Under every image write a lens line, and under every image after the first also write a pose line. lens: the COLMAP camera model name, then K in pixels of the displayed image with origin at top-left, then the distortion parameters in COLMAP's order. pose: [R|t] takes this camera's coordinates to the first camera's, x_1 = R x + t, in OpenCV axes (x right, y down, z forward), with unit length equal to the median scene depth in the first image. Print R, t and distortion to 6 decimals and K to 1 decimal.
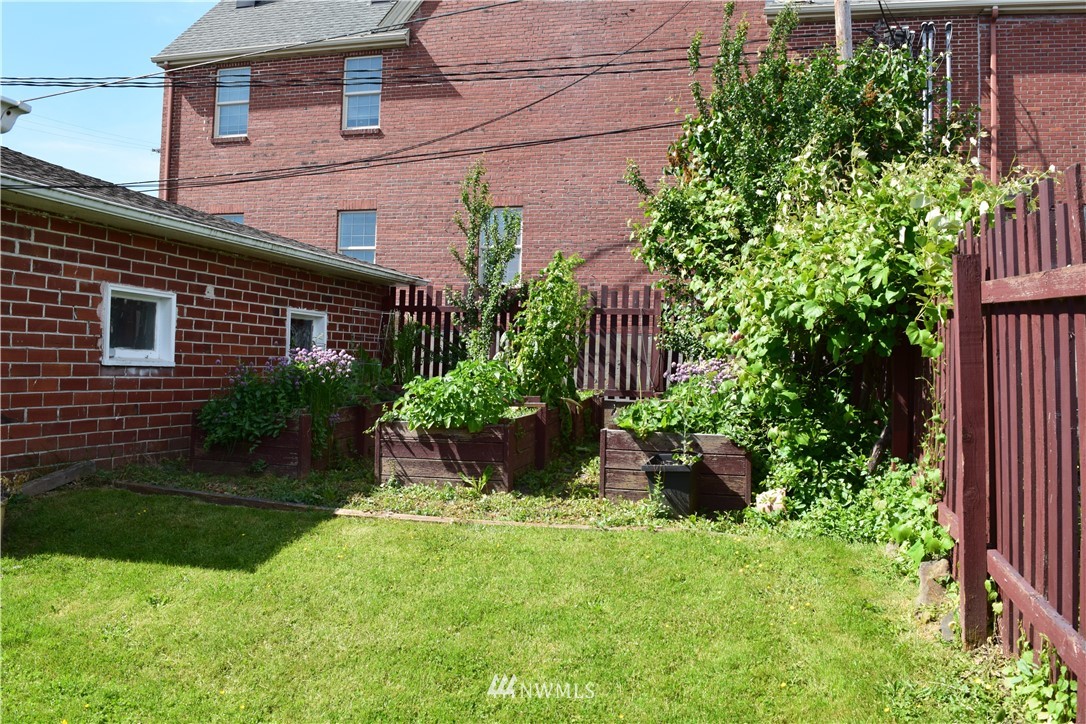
lens RADIAL K [[856.7, 0, 544.0], [0, 856.7, 364.1], [0, 0, 1]] dist [-0.107130, 0.042542]
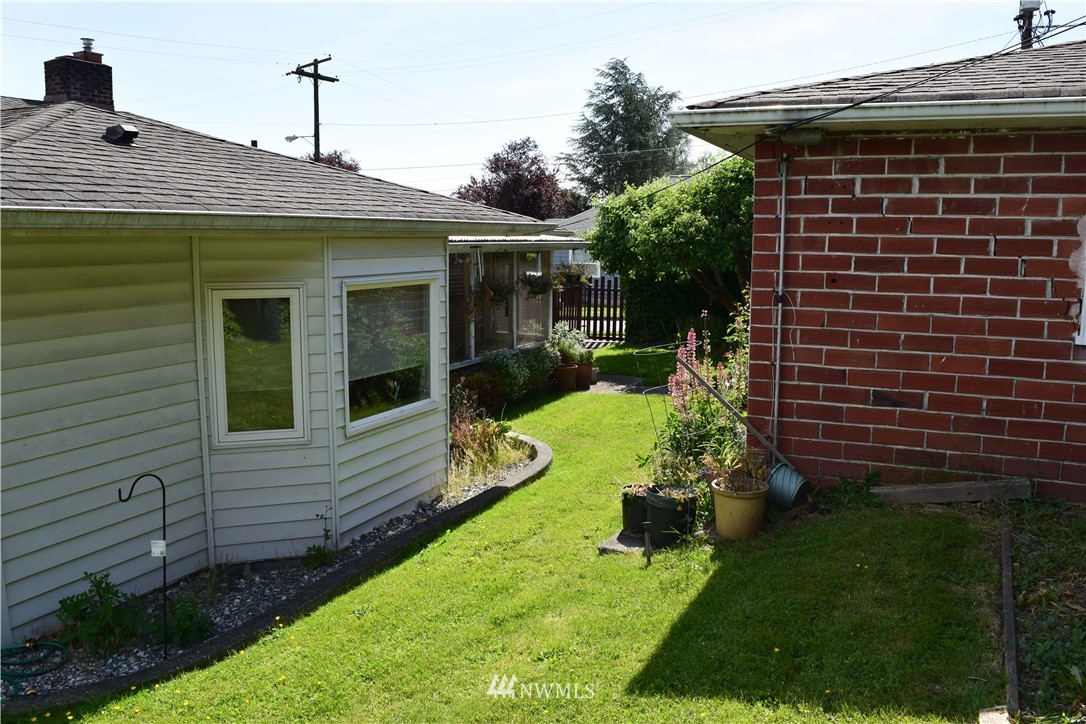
lens RADIAL K [[856.7, 0, 543.2], [0, 856.7, 357.5], [0, 0, 1]] dist [-0.107130, 0.042542]
pose [[-0.190286, 0.118340, -0.974570, 0.201339], [-0.005732, 0.992557, 0.121643, -0.069911], [0.981712, 0.028733, -0.188192, 0.758962]]
